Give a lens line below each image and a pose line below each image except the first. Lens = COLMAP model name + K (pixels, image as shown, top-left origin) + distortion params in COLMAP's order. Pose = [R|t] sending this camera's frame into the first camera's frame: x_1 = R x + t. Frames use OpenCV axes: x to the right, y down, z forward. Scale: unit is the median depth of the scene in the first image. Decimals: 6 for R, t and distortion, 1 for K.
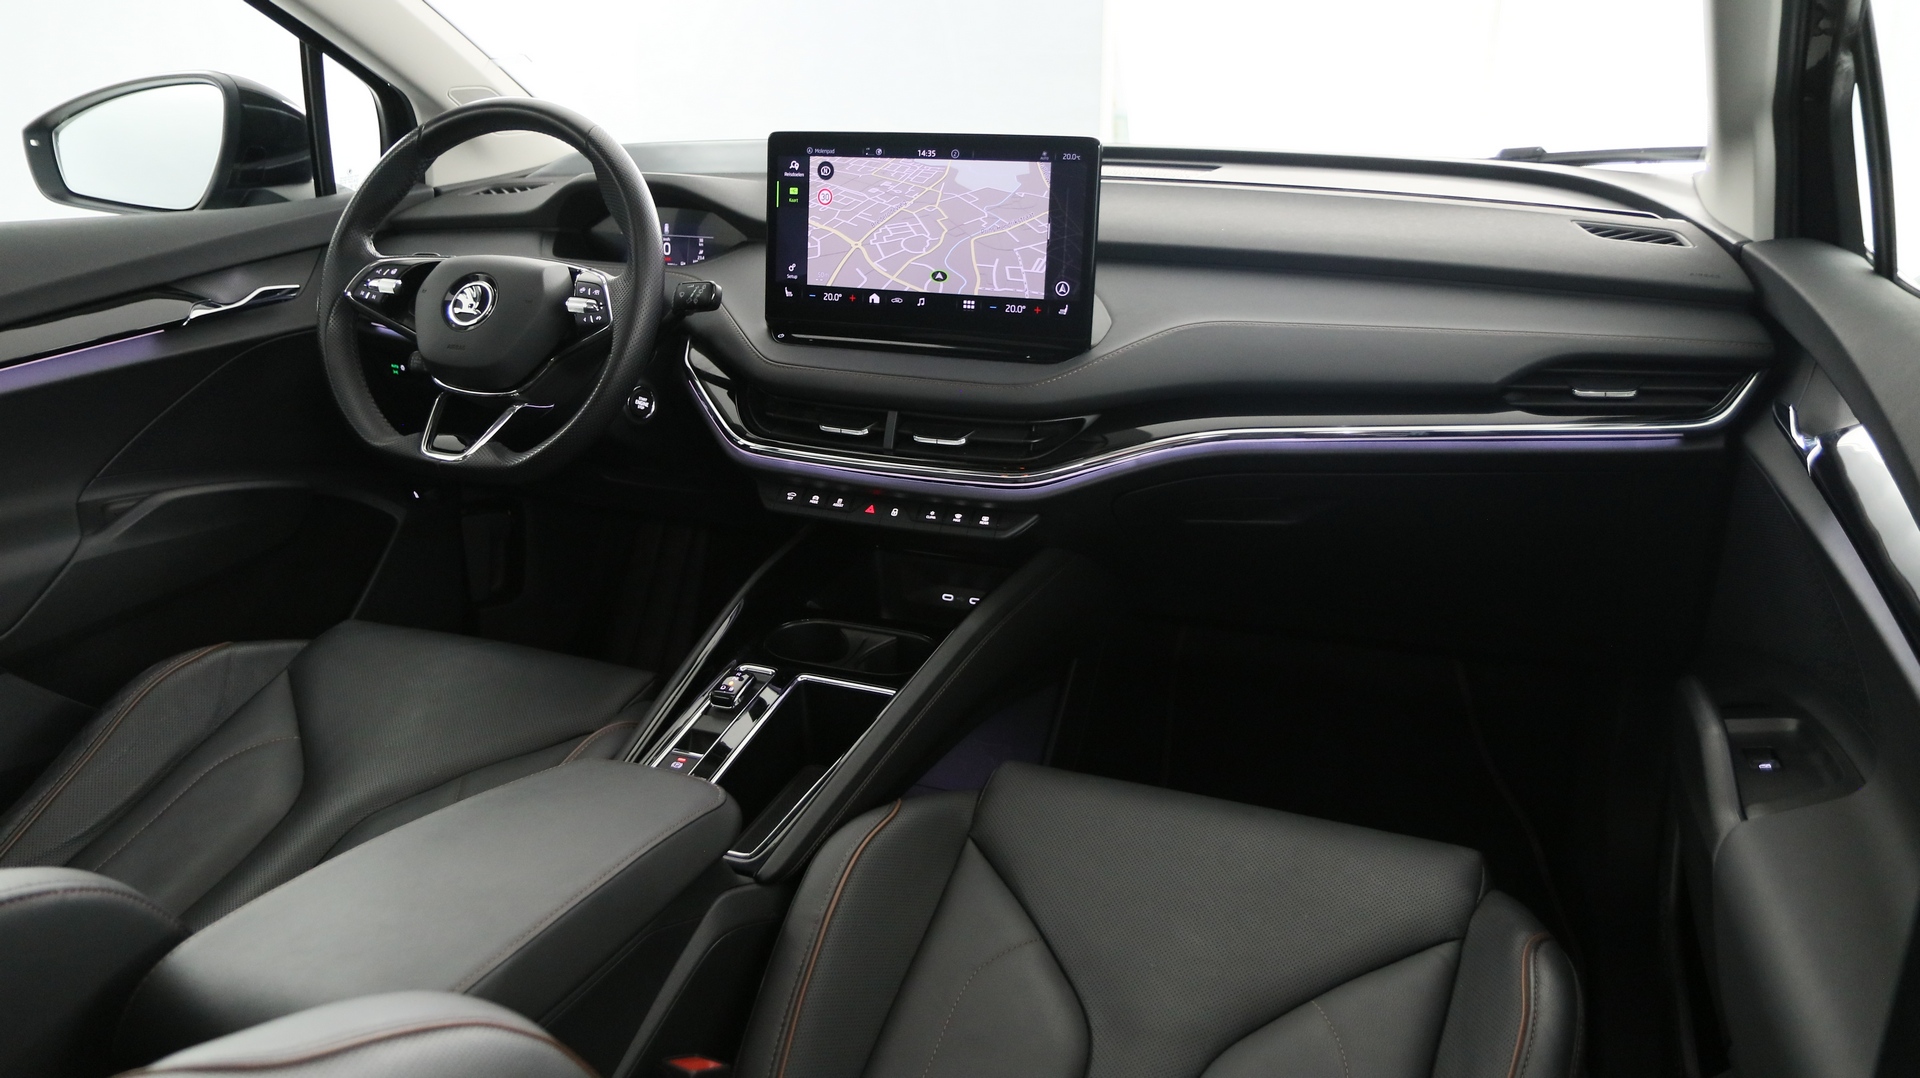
lens RADIAL K [[1443.9, 0, 955.7], [0, 1443.9, 538.7], [0, 0, 1]] dist [-0.025359, 0.022199]
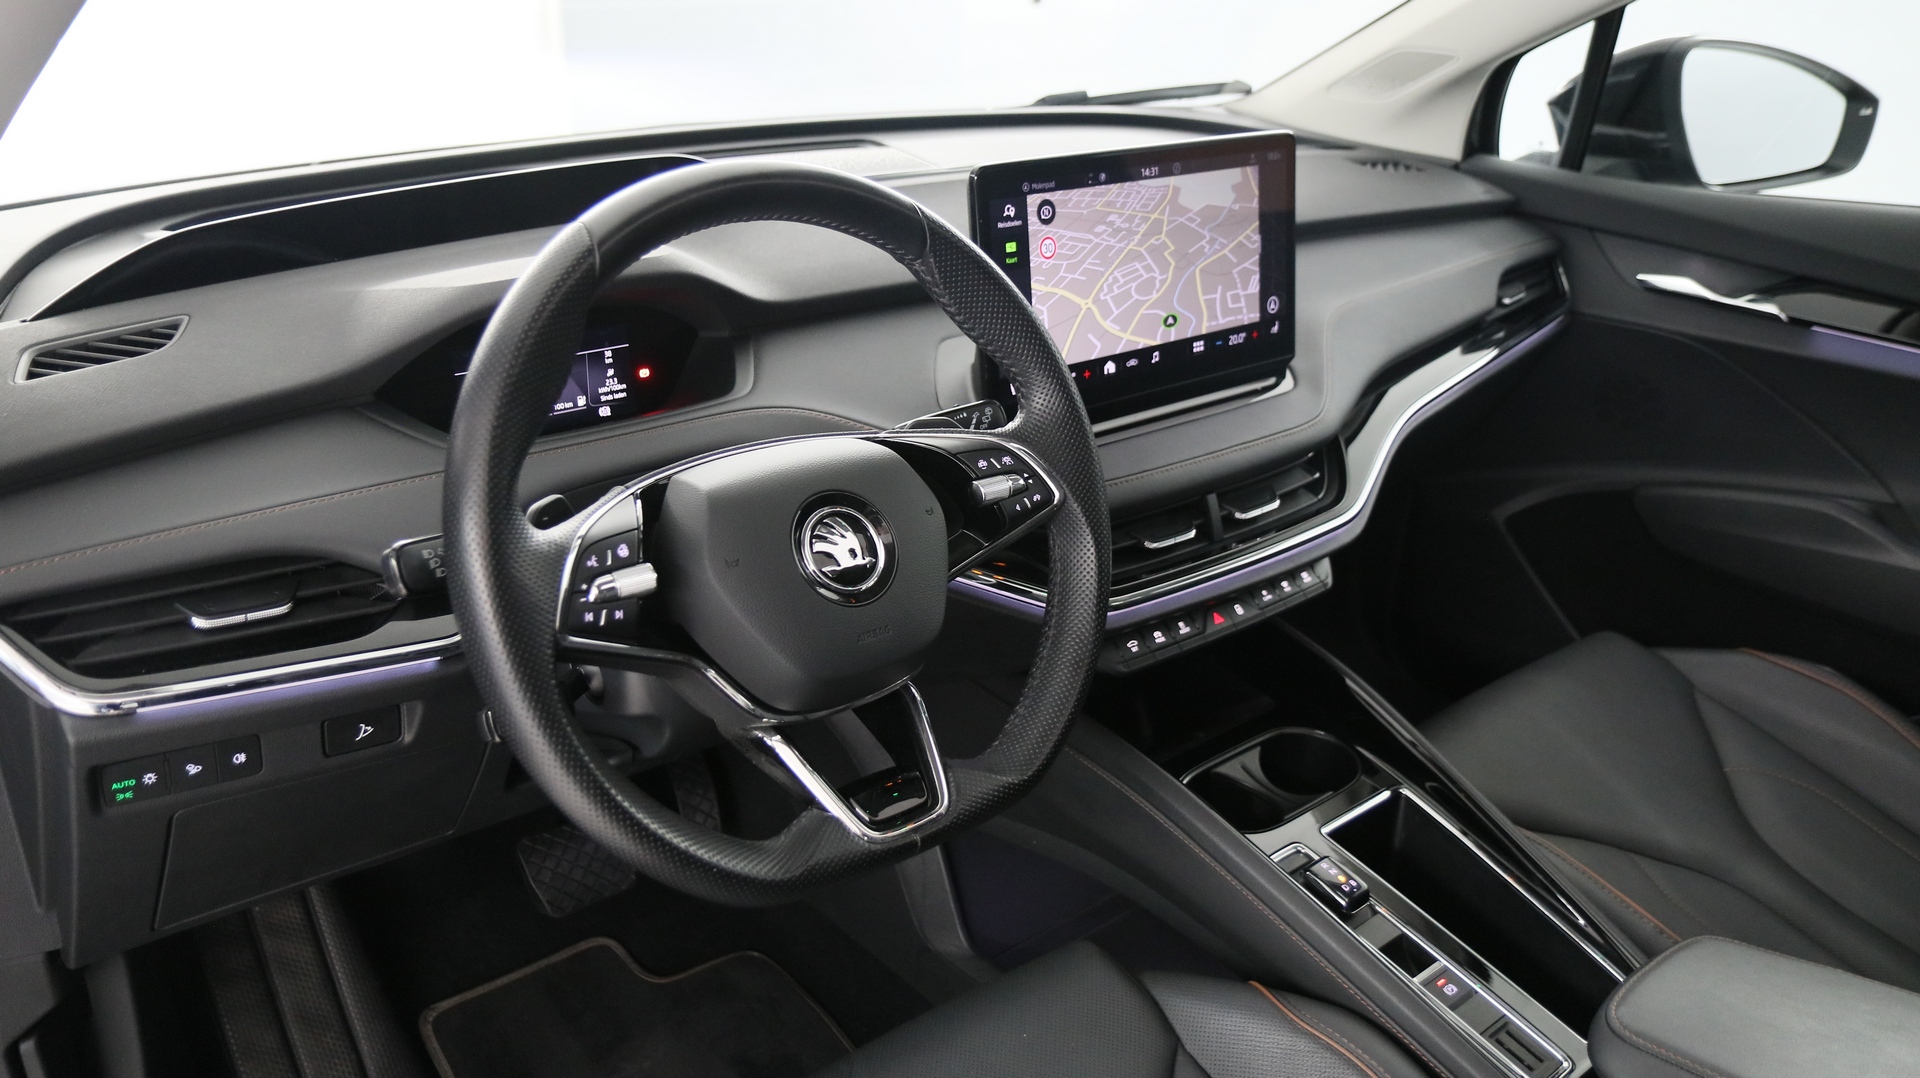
lens RADIAL K [[1443.9, 0, 958.9], [0, 1443.9, 536.3], [0, 0, 1]] dist [-0.025359, 0.022199]
pose [[0.469744, -0.330352, 0.818662, -0.750940], [0.270517, 0.936598, 0.222721, -0.274307], [-0.840334, 0.116840, 0.529328, 0.669397]]
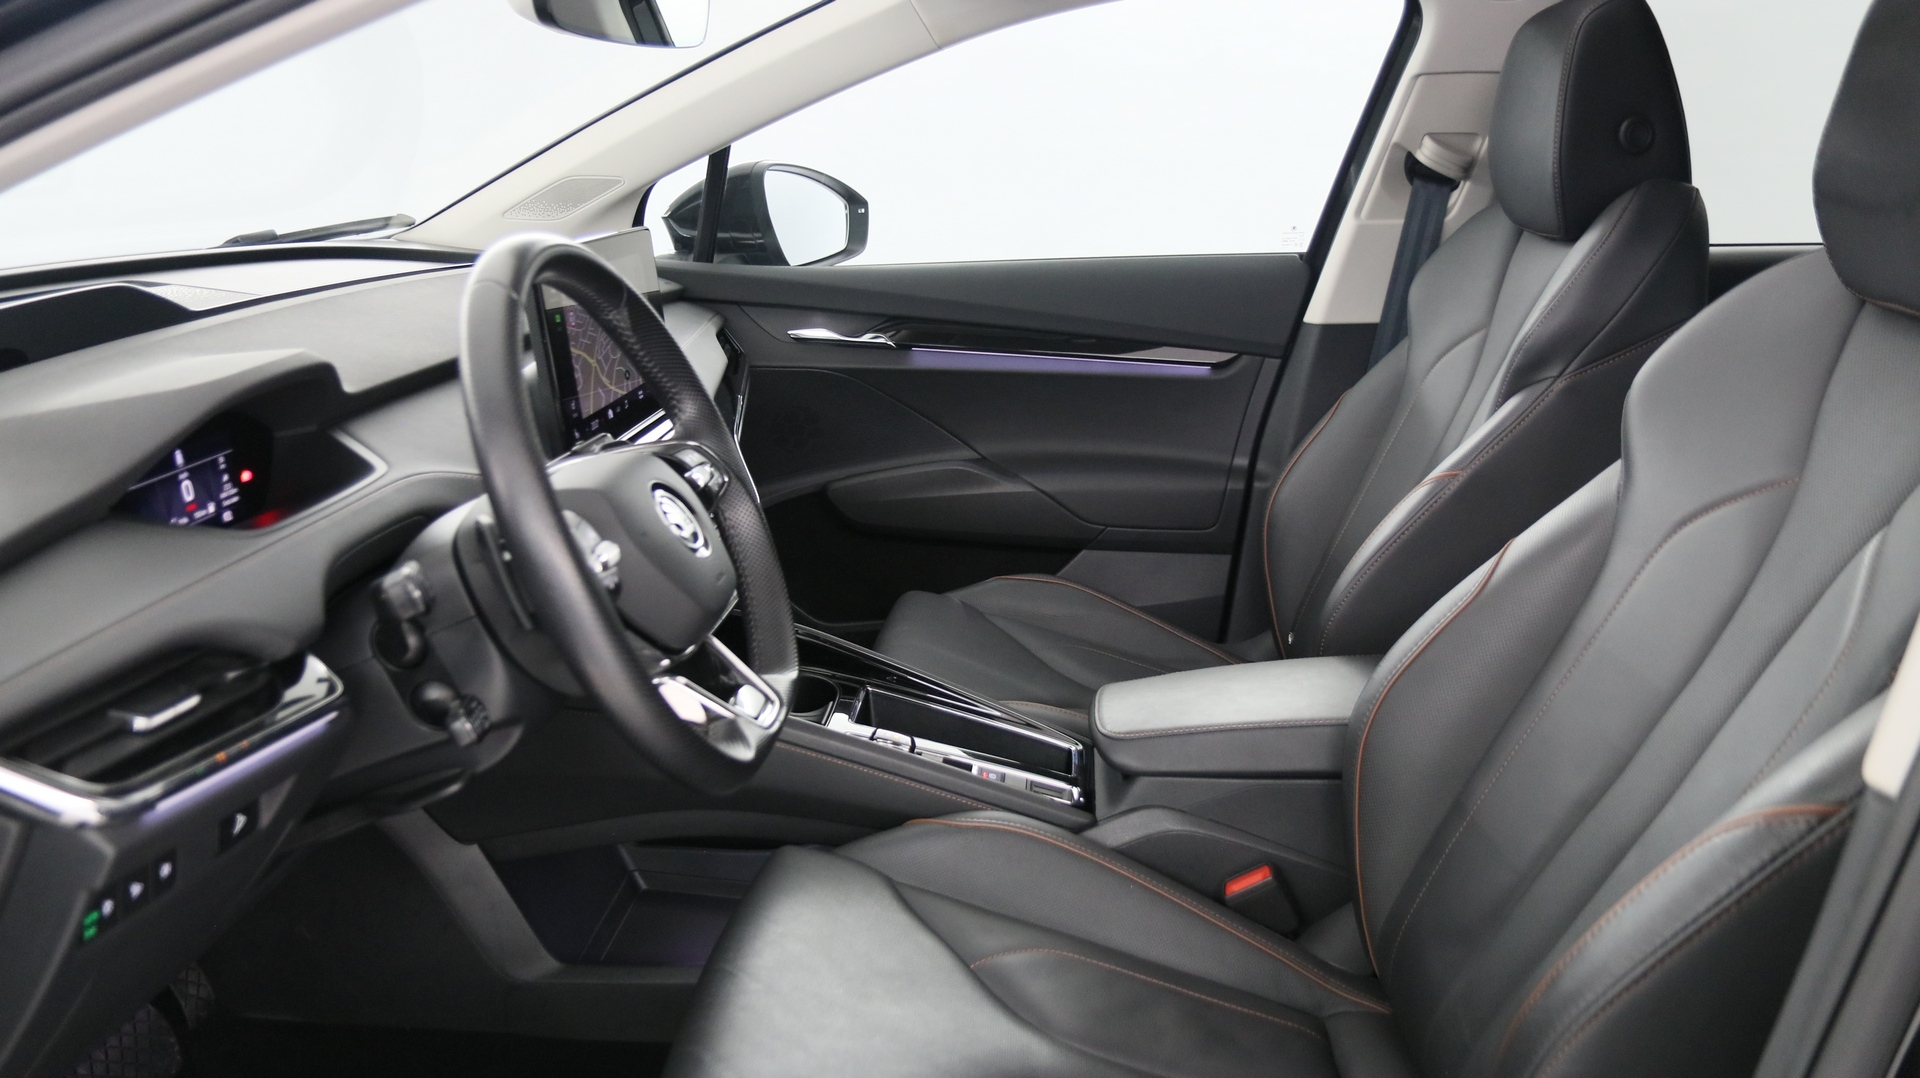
lens RADIAL K [[1443.9, 0, 954.7], [0, 1443.9, 553.7], [0, 0, 1]] dist [-0.025359, 0.022199]
pose [[-0.310198, -0.268247, 0.912042, -1.011043], [0.294464, 0.885073, 0.360466, -0.358569], [-0.903918, 0.380379, -0.195559, 1.013120]]
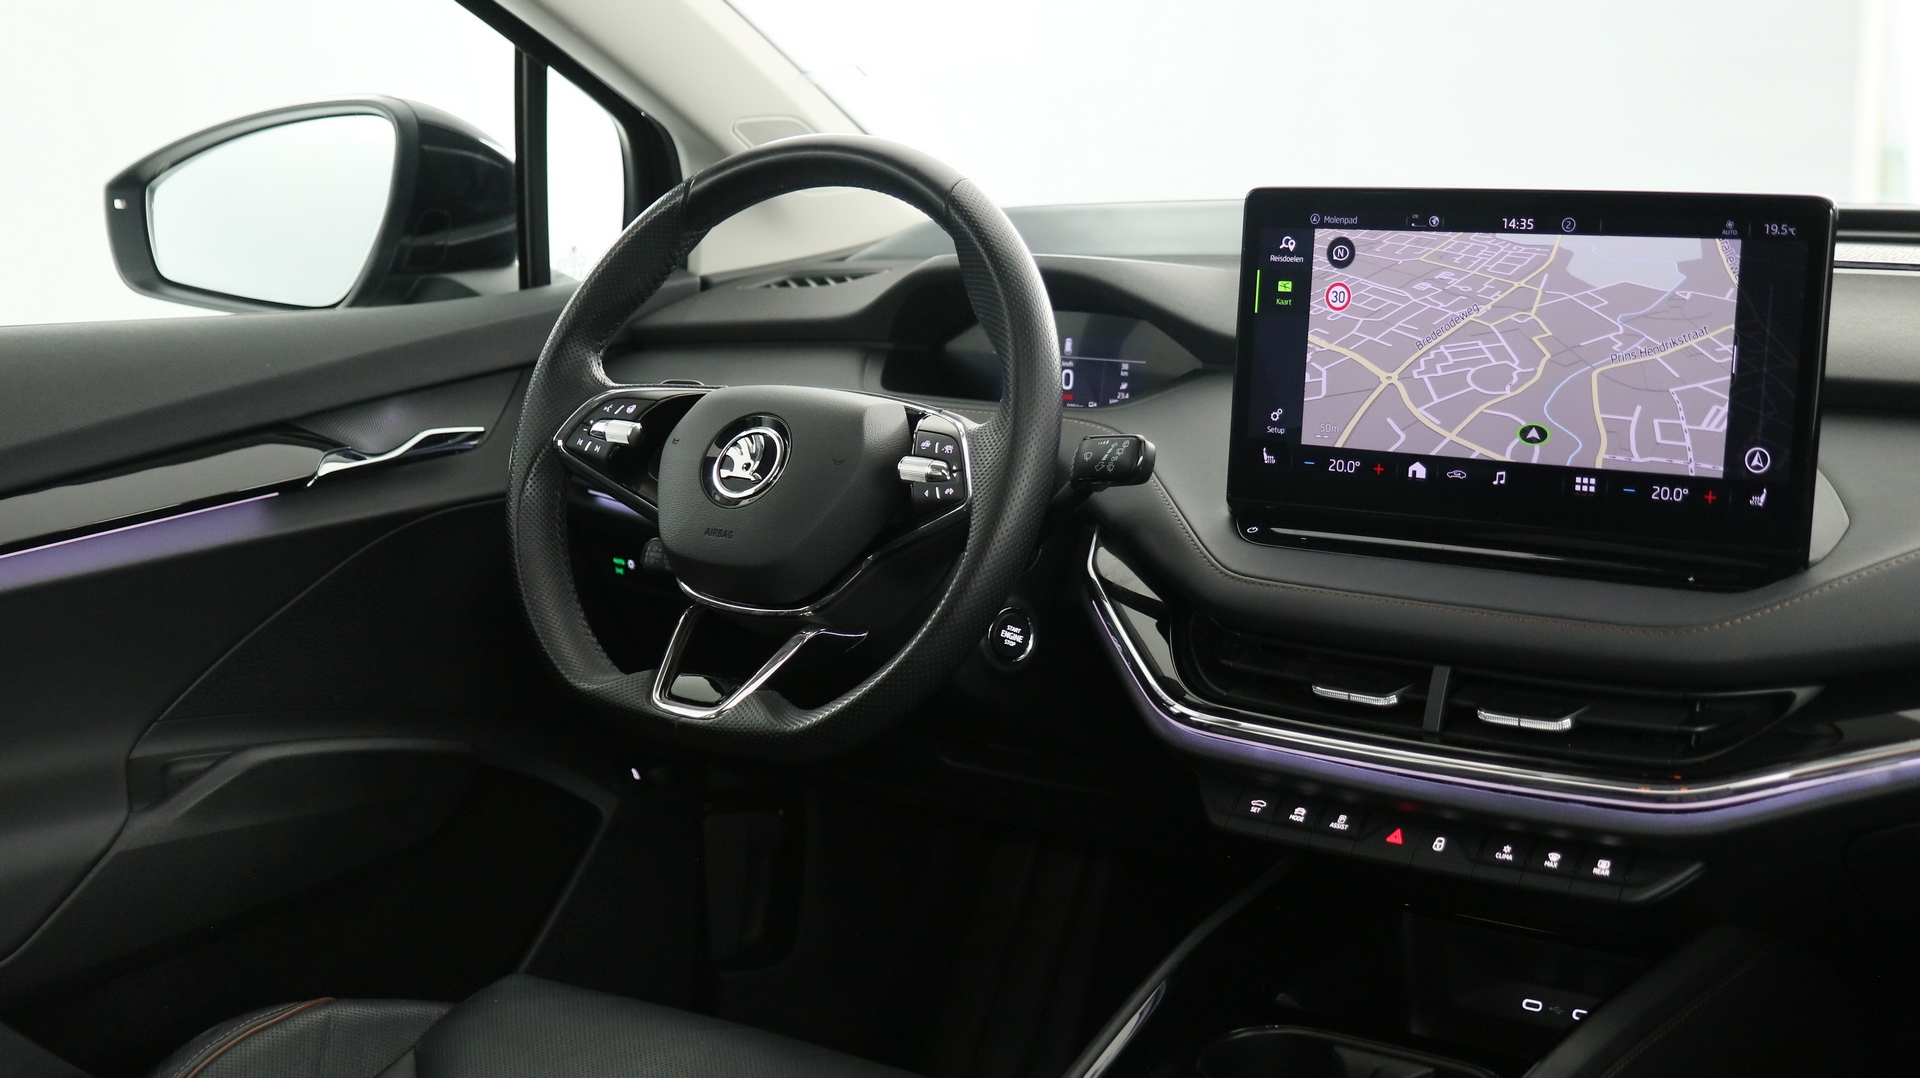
lens RADIAL K [[2613.9, 0, 943.9], [0, 2613.9, 540.3], [0, 0, 1]] dist [0.005989, 0.000000]
pose [[0.971267, 0.028565, -0.236274, 0.007492], [-0.061048, 0.989457, -0.131329, 0.009871], [0.230032, 0.141979, 0.962771, -0.044360]]
